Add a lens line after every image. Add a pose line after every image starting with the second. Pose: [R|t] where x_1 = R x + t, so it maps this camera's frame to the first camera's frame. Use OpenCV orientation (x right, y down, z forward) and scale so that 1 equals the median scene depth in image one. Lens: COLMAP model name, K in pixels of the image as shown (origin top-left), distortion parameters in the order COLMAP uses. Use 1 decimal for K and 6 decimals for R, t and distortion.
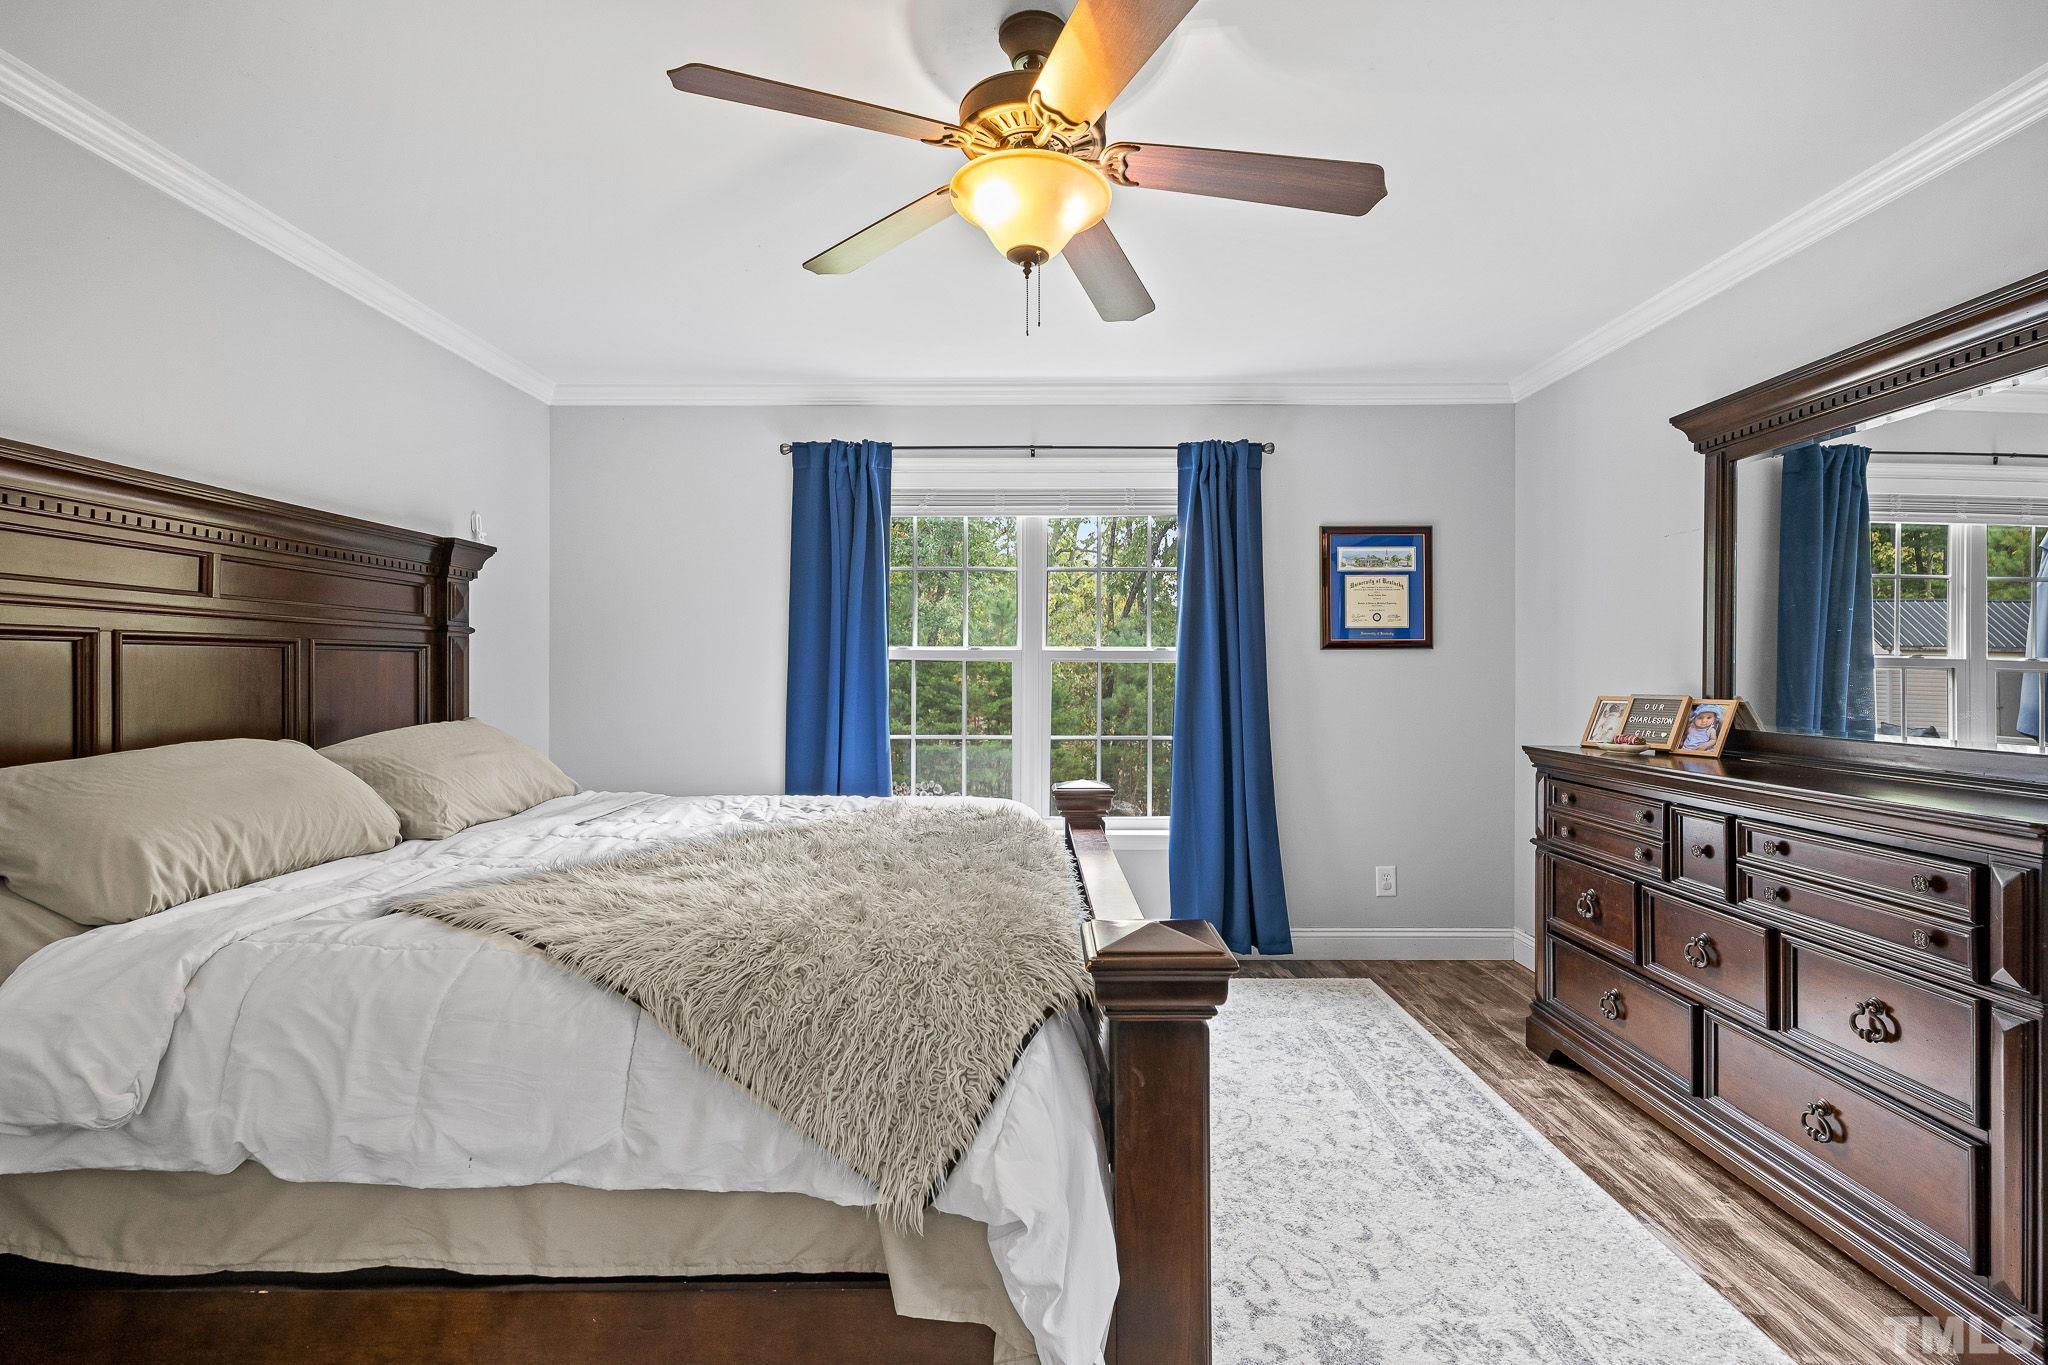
lens RADIAL K [[952.3, 0, 1024.4], [0, 952.3, 673.1], [0, 0, 1]] dist [-0.003665, 0.005880]
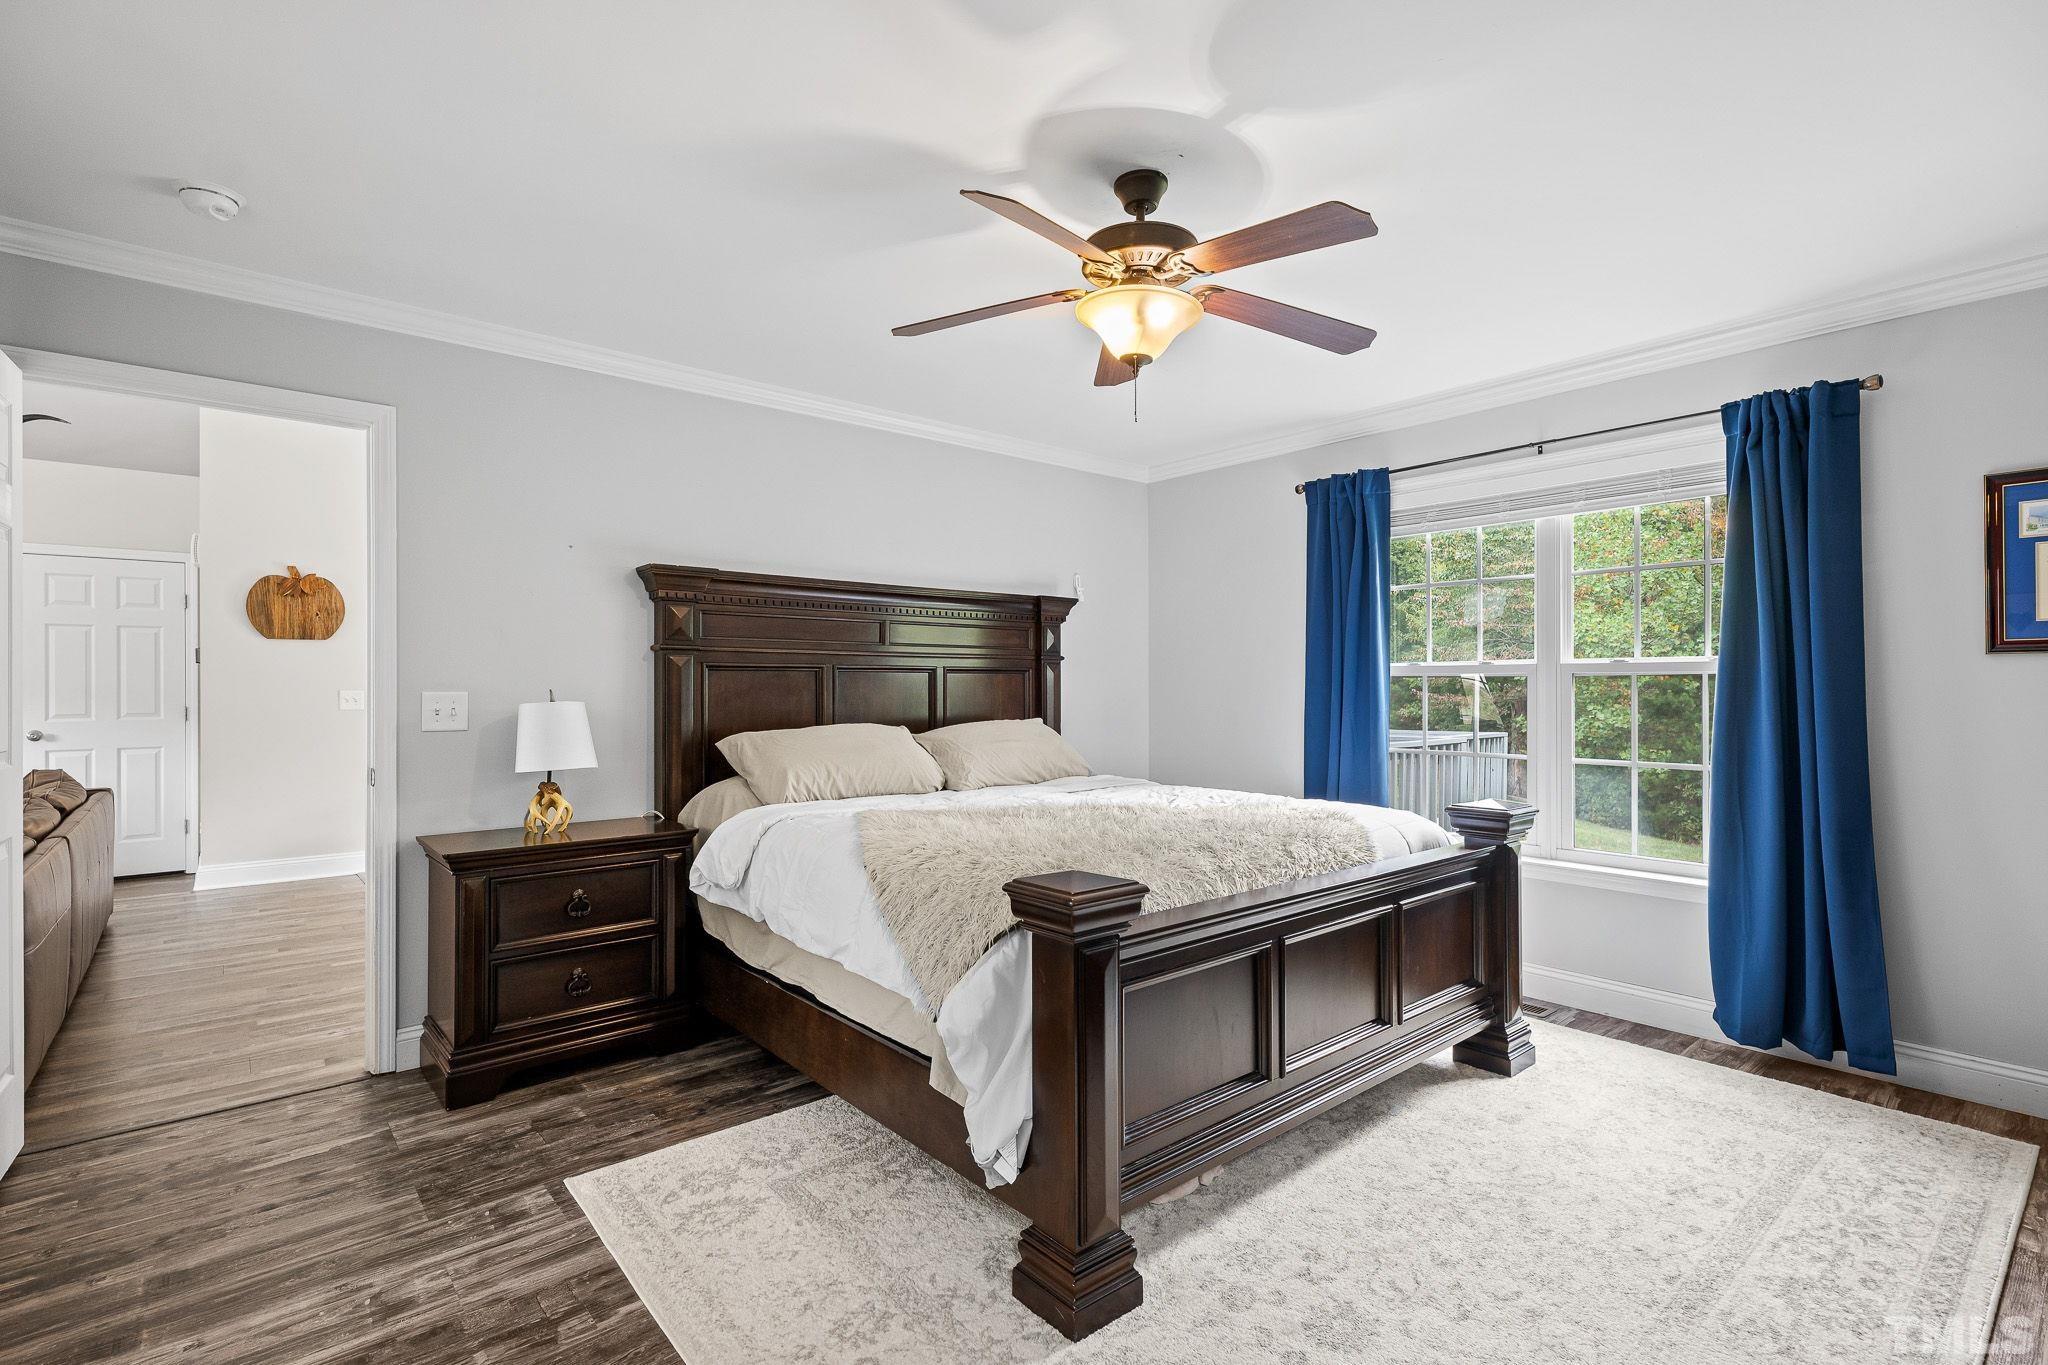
lens RADIAL K [[948.1, 0, 1024.0], [0, 948.1, 682.5], [0, 0, 1]] dist [0.001719, 0.000511]
pose [[0.654398, -0.005304, -0.756131, 0.383954], [-0.002212, 0.999958, -0.008929, 0.003654], [0.756147, 0.007516, 0.654359, 0.022995]]
